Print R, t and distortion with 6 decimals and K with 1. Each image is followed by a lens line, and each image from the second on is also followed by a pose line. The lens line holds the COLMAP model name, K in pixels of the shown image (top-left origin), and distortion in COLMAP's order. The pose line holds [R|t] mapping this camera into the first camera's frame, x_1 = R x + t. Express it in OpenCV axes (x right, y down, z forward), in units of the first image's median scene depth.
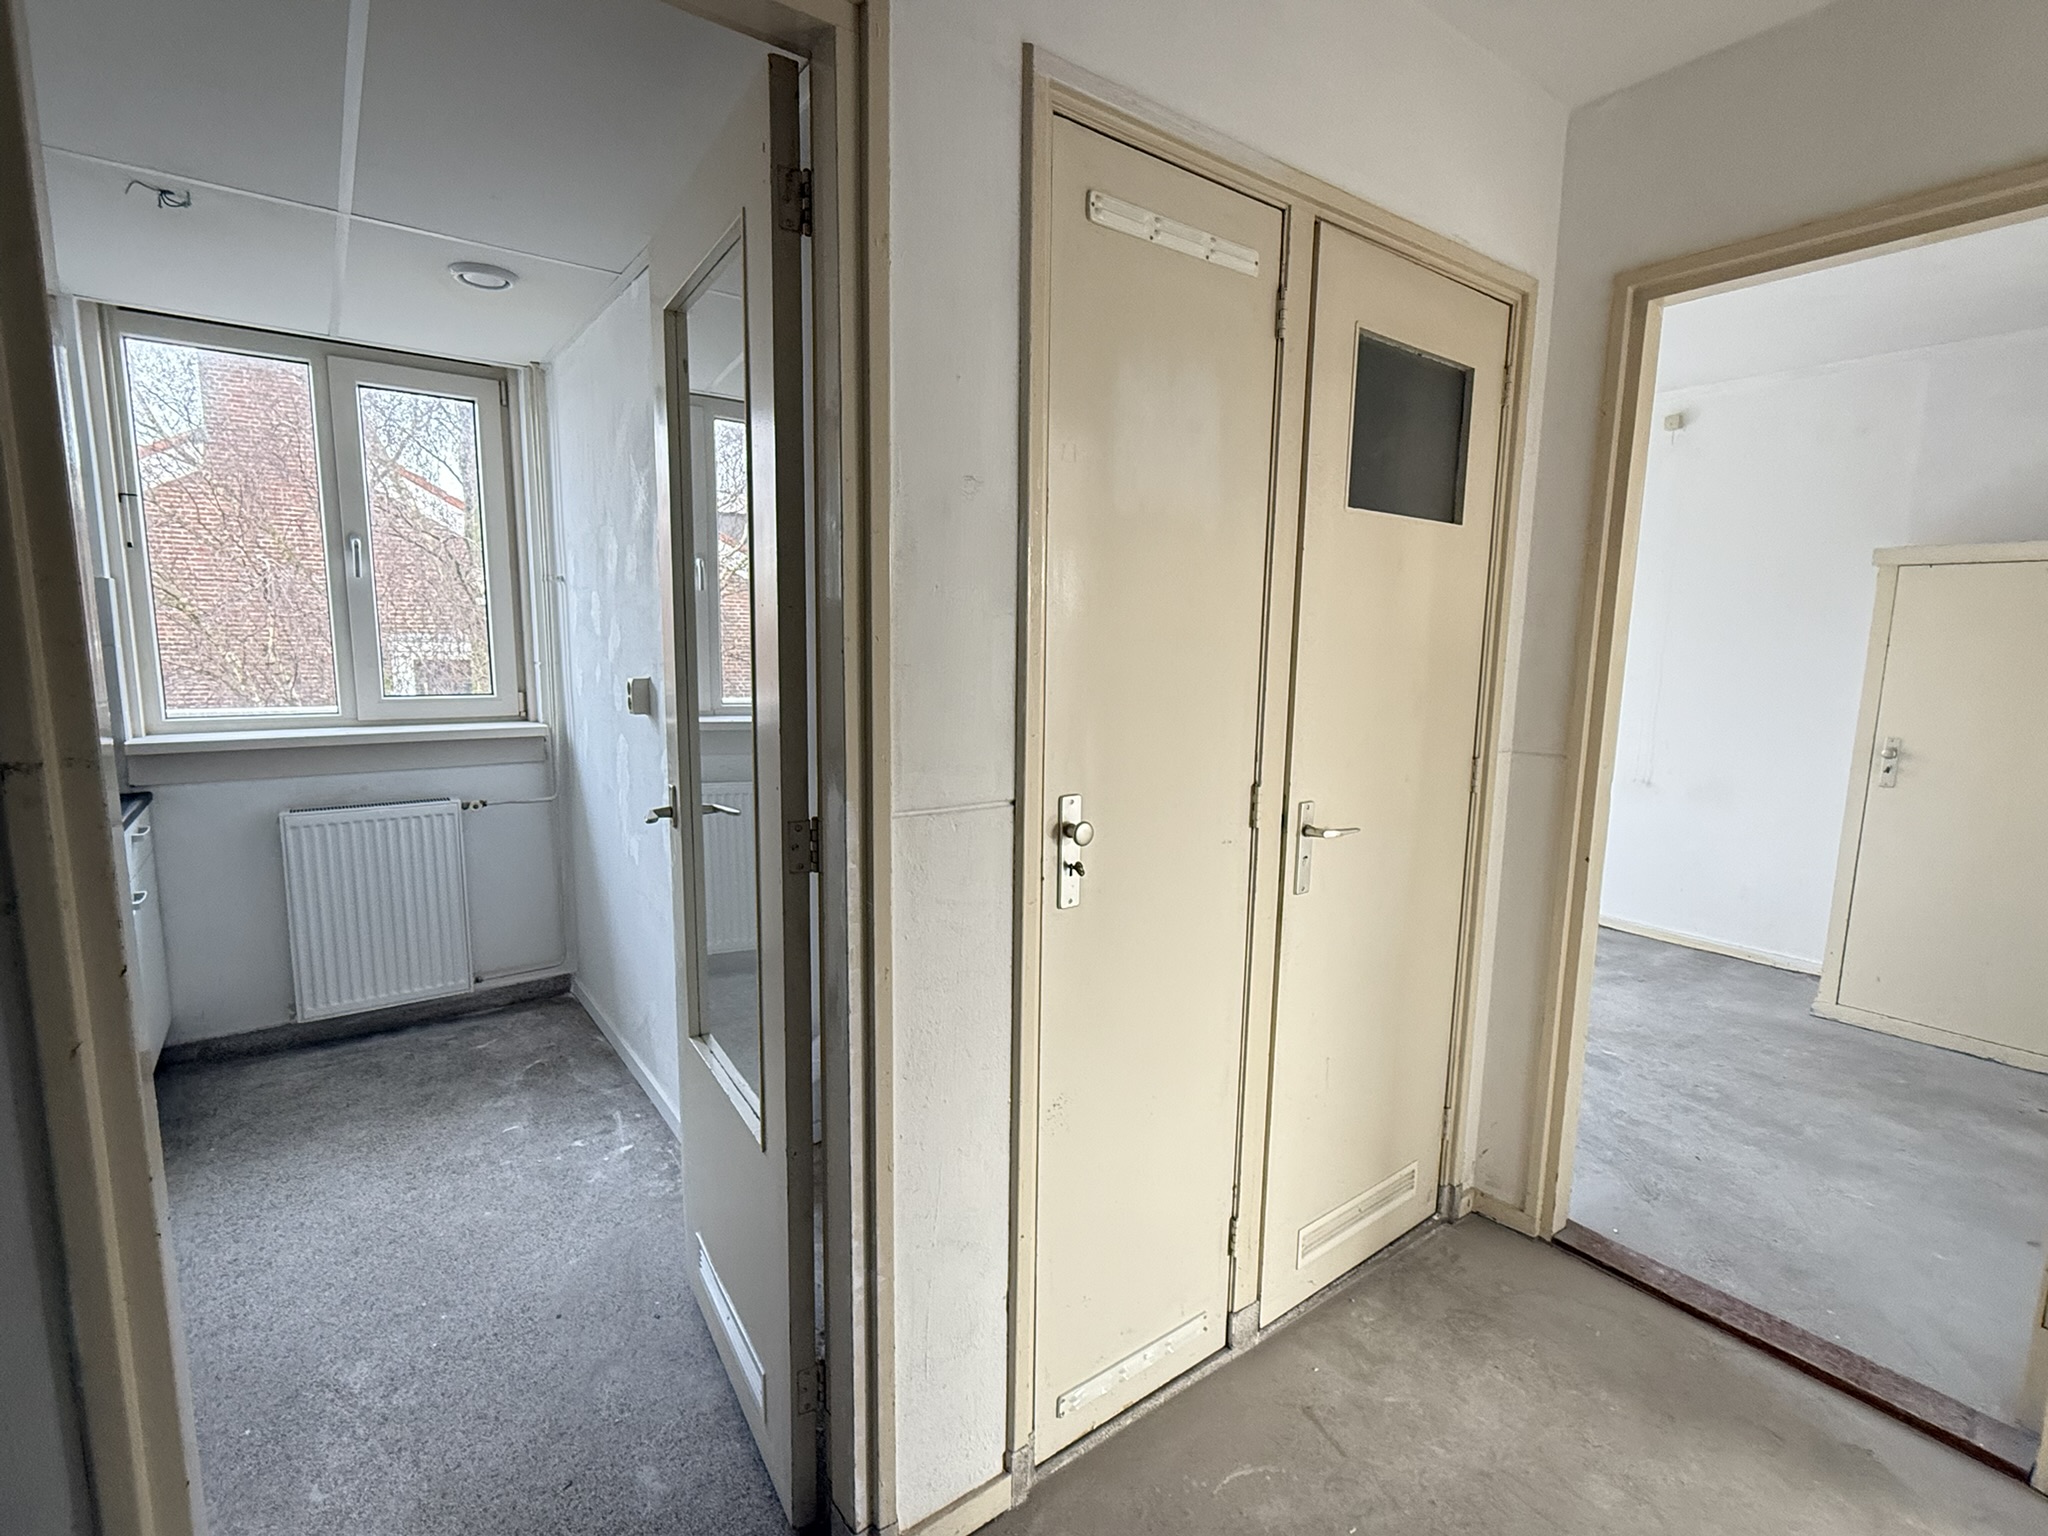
lens RADIAL K [[968.4, 0, 1021.1], [0, 968.4, 776.2], [0, 0, 1]] dist [0.000403, -0.000456]
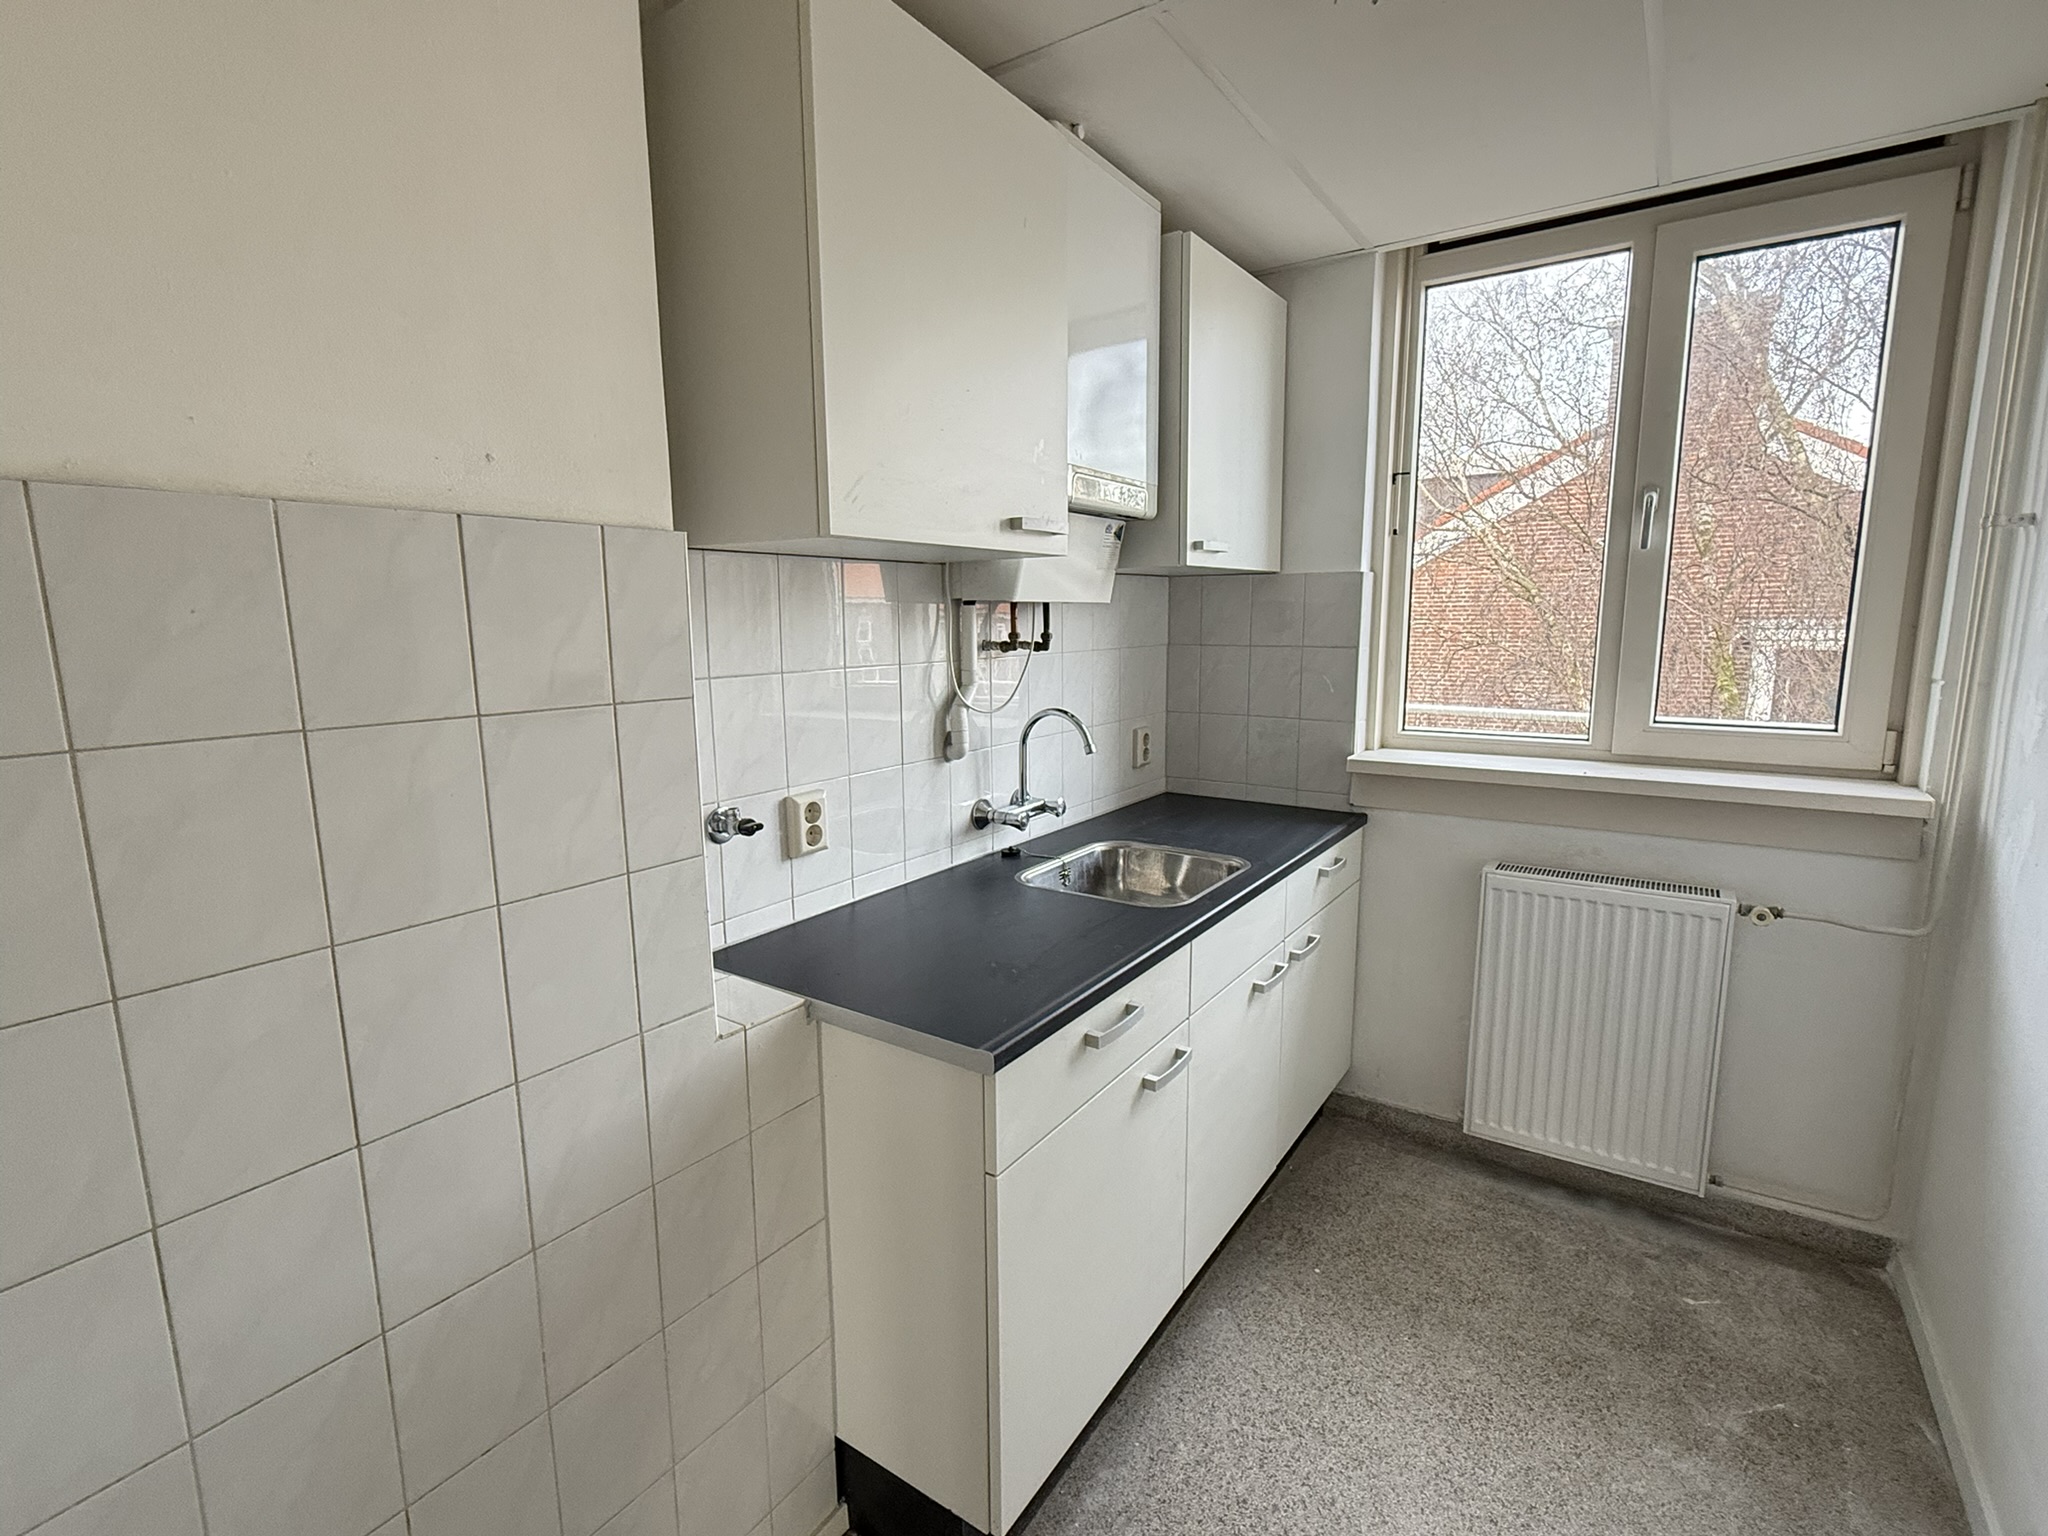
lens RADIAL K [[968.4, 0, 1021.1], [0, 968.4, 776.2], [0, 0, 1]] dist [0.000403, -0.000456]
pose [[0.339261, 0.134123, -0.931081, -0.173331], [-0.119976, 0.987870, 0.098587, -0.060809], [0.933010, 0.078261, 0.351238, 0.358941]]
